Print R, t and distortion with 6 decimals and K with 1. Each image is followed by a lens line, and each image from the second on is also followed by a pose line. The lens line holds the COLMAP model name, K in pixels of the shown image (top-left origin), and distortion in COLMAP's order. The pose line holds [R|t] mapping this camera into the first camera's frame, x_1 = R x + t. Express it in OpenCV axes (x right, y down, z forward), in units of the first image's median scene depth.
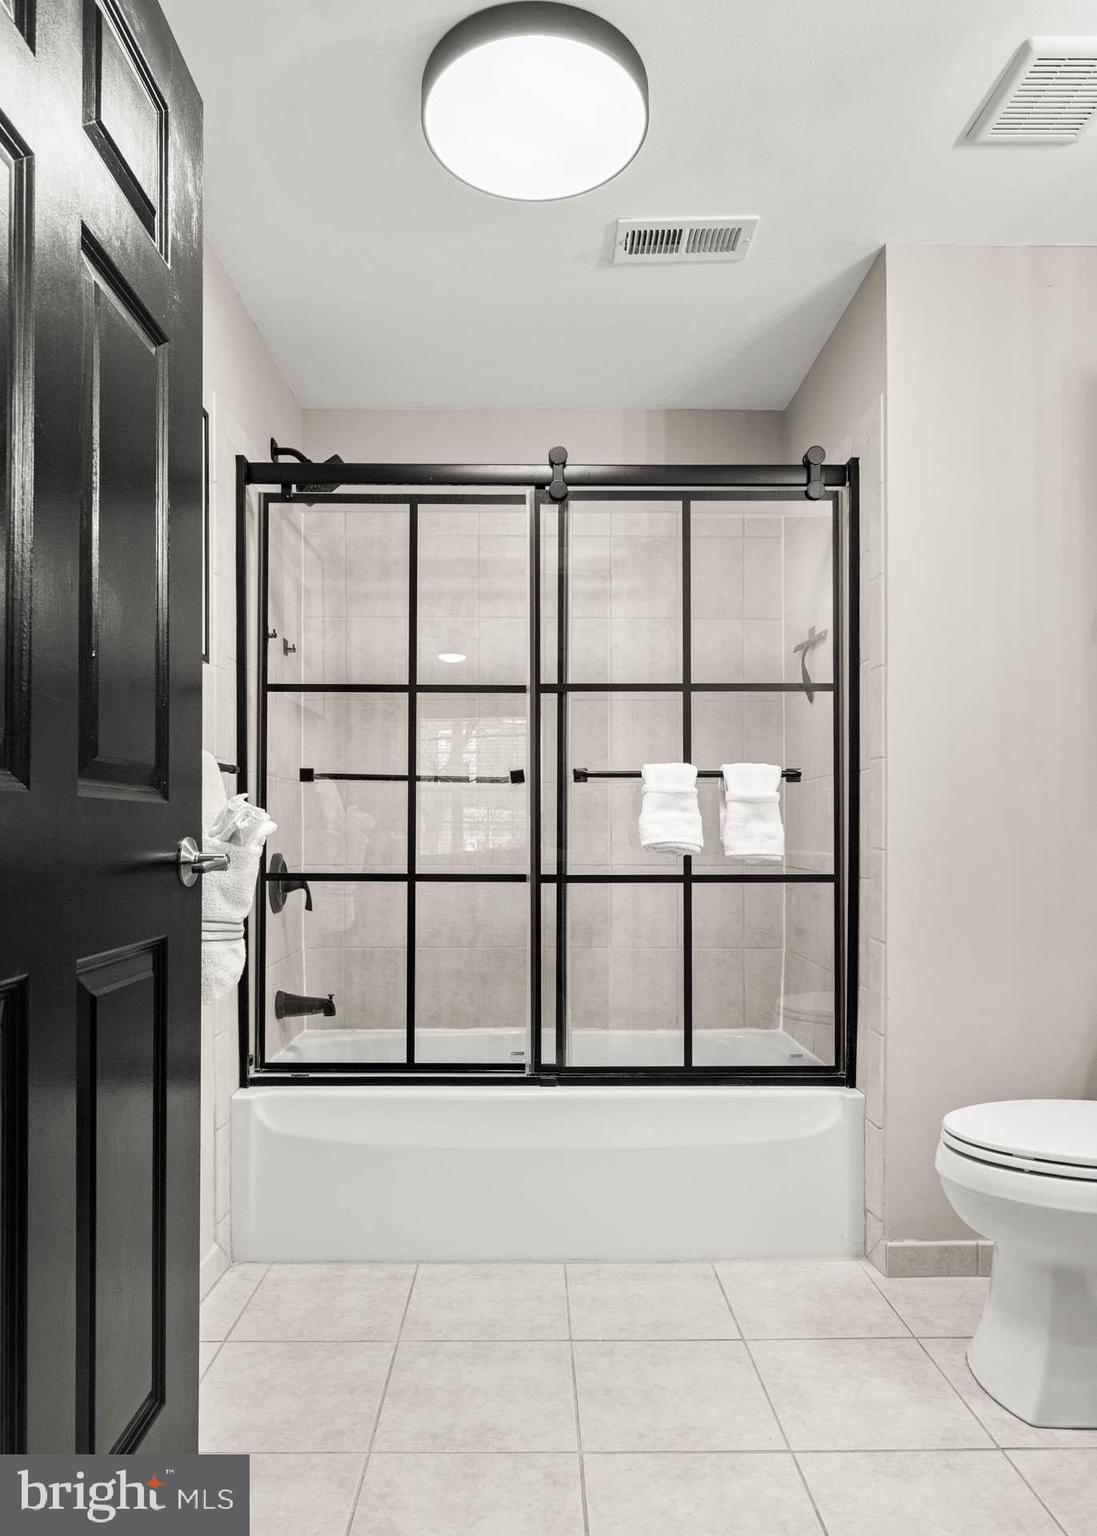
lens RADIAL K [[898.4, 0, 478.6], [0, 898.4, 825.7], [0, 0, 1]] dist [0.001163, 0.000029]
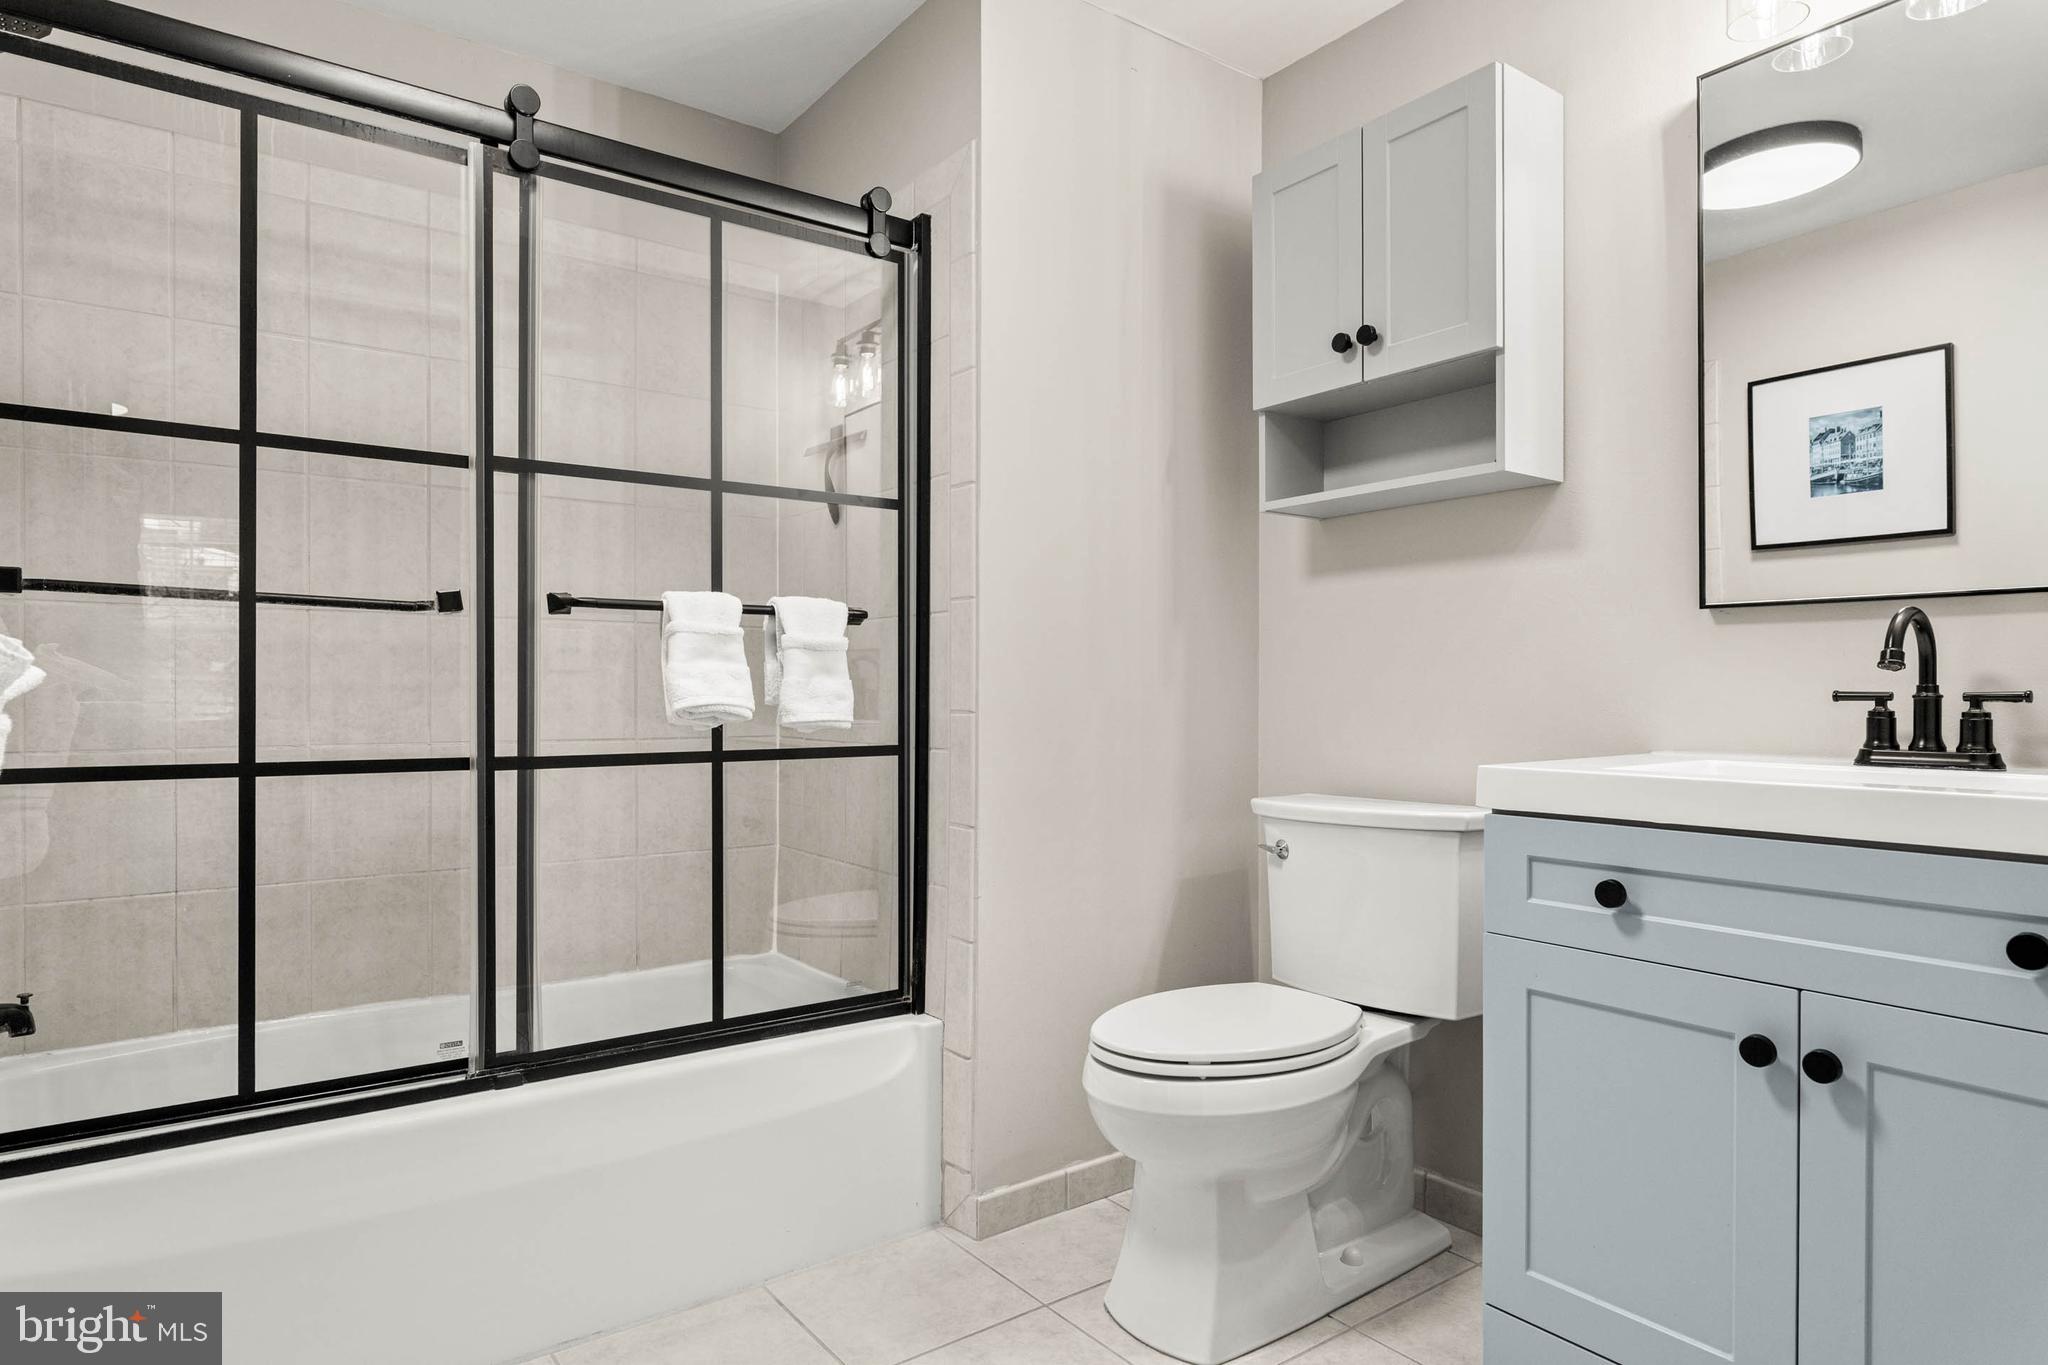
lens RADIAL K [[1180.2, 0, 1031.2], [0, 1180.2, 700.6], [0, 0, 1]] dist [0.000002, 0.000213]
pose [[0.810933, -0.004243, 0.585123, -0.110902], [-0.003143, 0.999928, 0.011607, 0.003388], [-0.585130, -0.011252, 0.810861, 0.101722]]
